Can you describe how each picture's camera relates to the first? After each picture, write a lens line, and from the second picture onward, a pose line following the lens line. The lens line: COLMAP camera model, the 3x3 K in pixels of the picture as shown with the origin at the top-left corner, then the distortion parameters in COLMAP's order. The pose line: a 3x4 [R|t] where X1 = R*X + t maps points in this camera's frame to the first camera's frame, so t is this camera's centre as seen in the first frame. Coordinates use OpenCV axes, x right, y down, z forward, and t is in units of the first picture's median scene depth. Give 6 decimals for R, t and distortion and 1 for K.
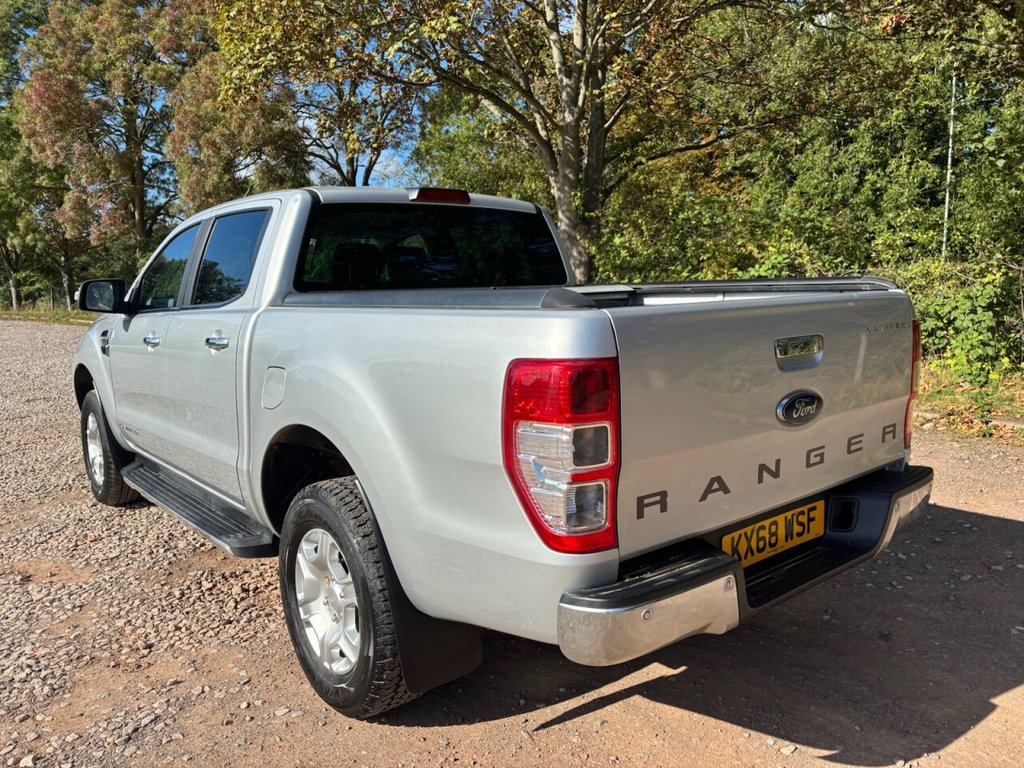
lens RADIAL K [[774.0, 0, 514.2], [0, 774.0, 383.3], [0, 0, 1]] dist [0.055761, -0.058381]
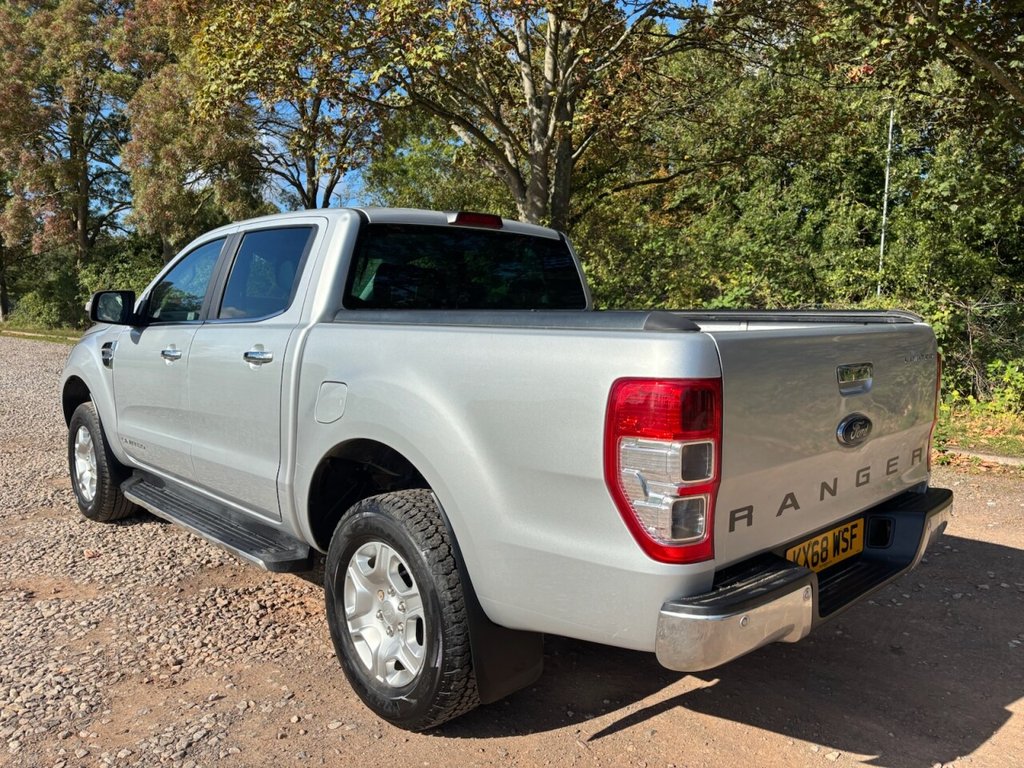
lens RADIAL K [[774.0, 0, 513.4], [0, 774.0, 386.0], [0, 0, 1]] dist [0.055761, -0.058381]
pose [[0.996925, 0.022132, 0.075174, -0.107261], [-0.020059, 0.999400, -0.028221, 0.005951], [-0.075754, 0.026626, 0.996771, -0.020375]]
